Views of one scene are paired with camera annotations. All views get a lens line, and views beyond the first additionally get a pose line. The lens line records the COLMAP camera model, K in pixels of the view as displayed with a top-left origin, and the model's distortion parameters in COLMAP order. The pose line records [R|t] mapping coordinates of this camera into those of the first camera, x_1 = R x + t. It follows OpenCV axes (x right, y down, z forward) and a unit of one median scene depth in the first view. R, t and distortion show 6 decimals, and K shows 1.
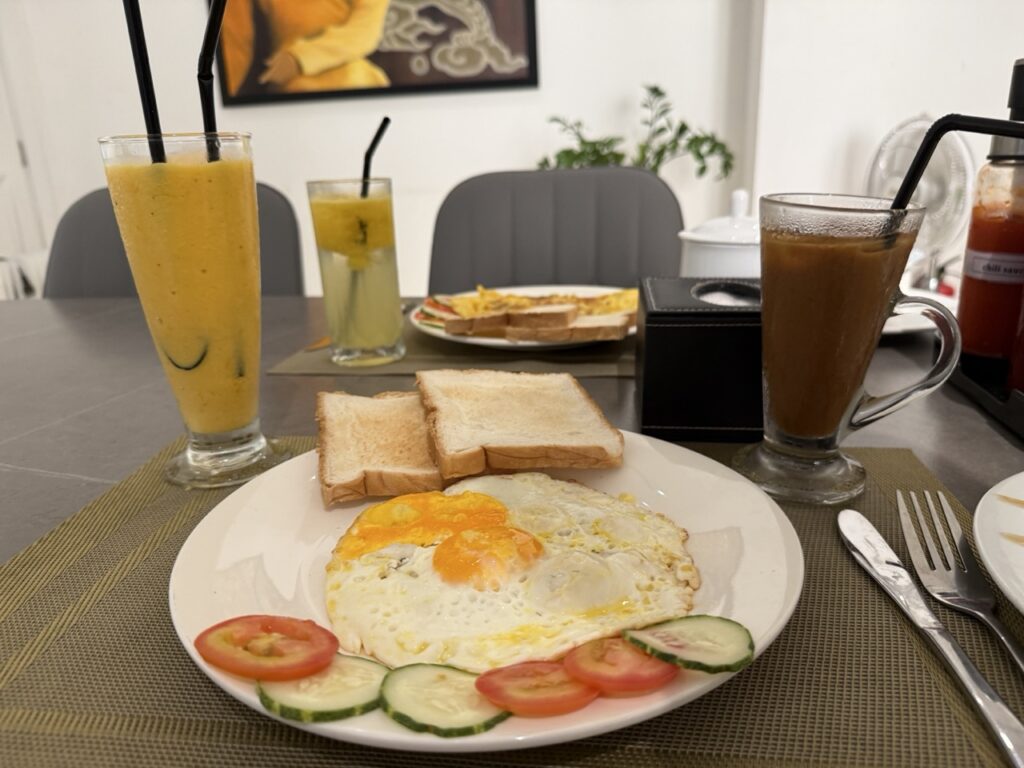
lens RADIAL K [[738.5, 0, 512.0], [0, 738.5, 384.0], [0, 0, 1]] dist [-0.003950, -0.002294]
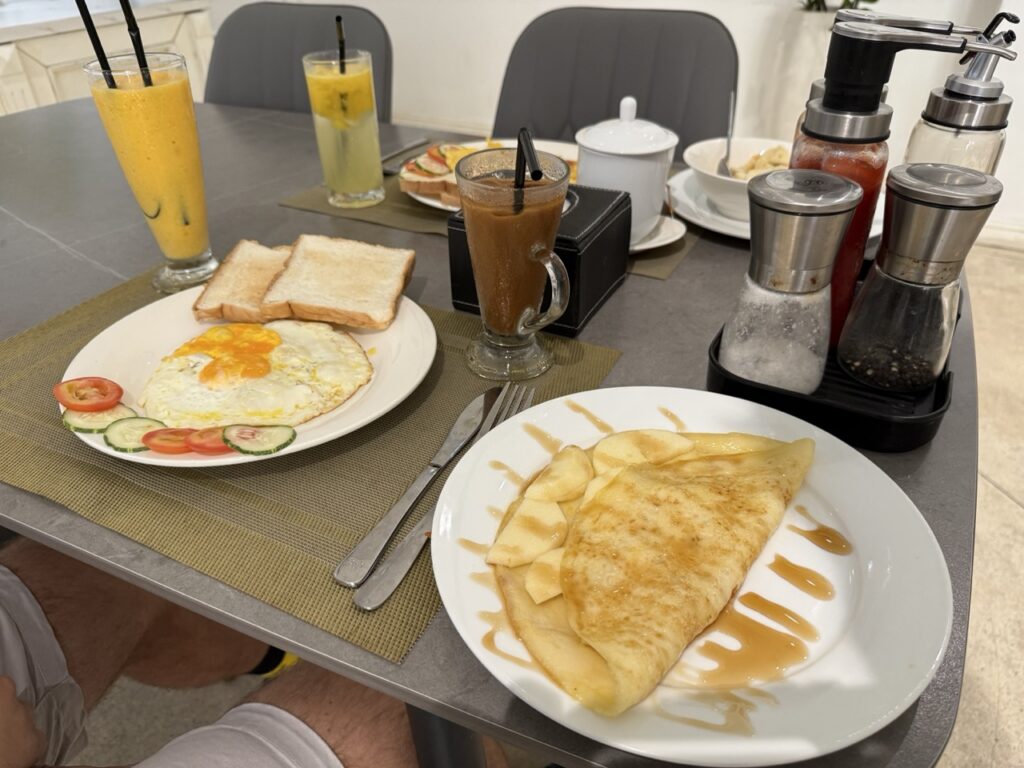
lens RADIAL K [[738.5, 0, 512.0], [0, 738.5, 384.0], [0, 0, 1]] dist [-0.003950, -0.002294]
pose [[0.938863, 0.203340, -0.277831, 0.857382], [-0.115921, 0.946543, 0.301030, -0.268351], [0.324190, -0.250420, 0.912245, -0.296626]]
